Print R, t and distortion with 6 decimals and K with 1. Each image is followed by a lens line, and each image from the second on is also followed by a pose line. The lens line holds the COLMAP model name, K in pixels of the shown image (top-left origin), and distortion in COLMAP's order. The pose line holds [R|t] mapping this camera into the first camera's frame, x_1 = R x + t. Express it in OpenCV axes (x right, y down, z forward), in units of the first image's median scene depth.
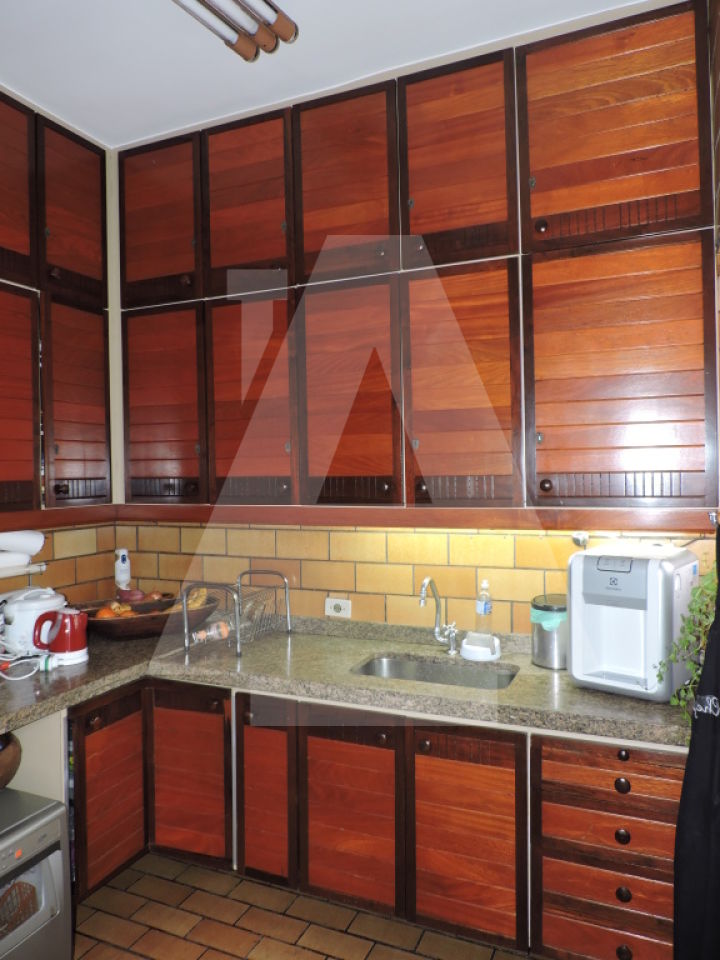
lens RADIAL K [[689.8, 0, 357.8], [0, 689.8, 484.4], [0, 0, 1]] dist [-0.012773, 0.007755]
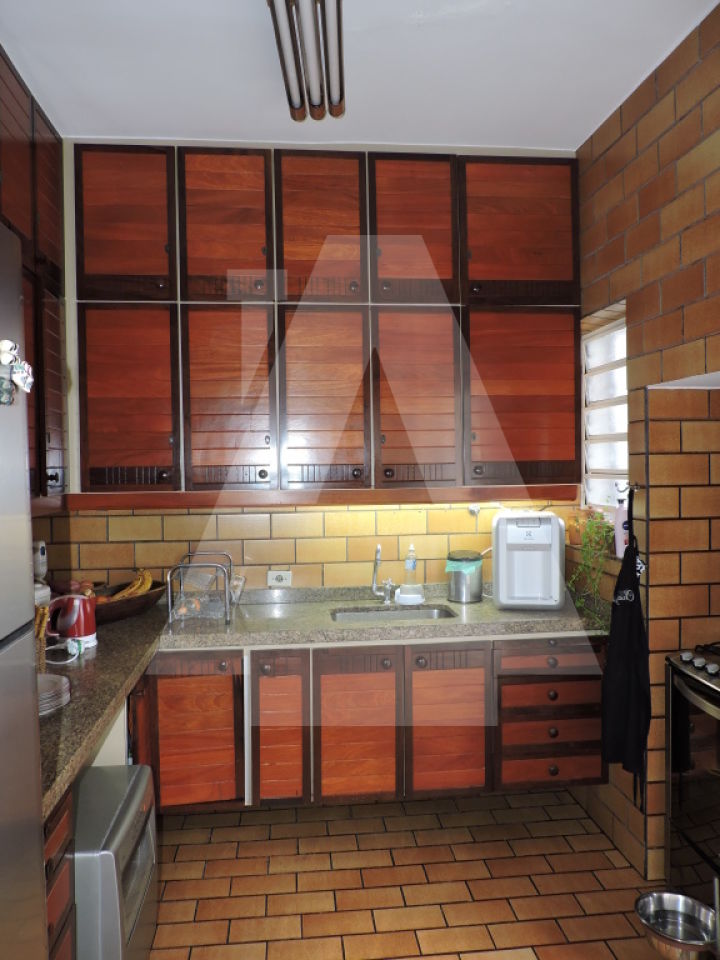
lens RADIAL K [[689.8, 0, 358.0], [0, 689.8, 478.9], [0, 0, 1]] dist [-0.012773, 0.007755]
pose [[0.868821, -0.006240, 0.495087, -0.575354], [0.011388, 0.999908, -0.007382, 0.024043], [-0.494995, 0.012052, 0.868812, -0.096464]]
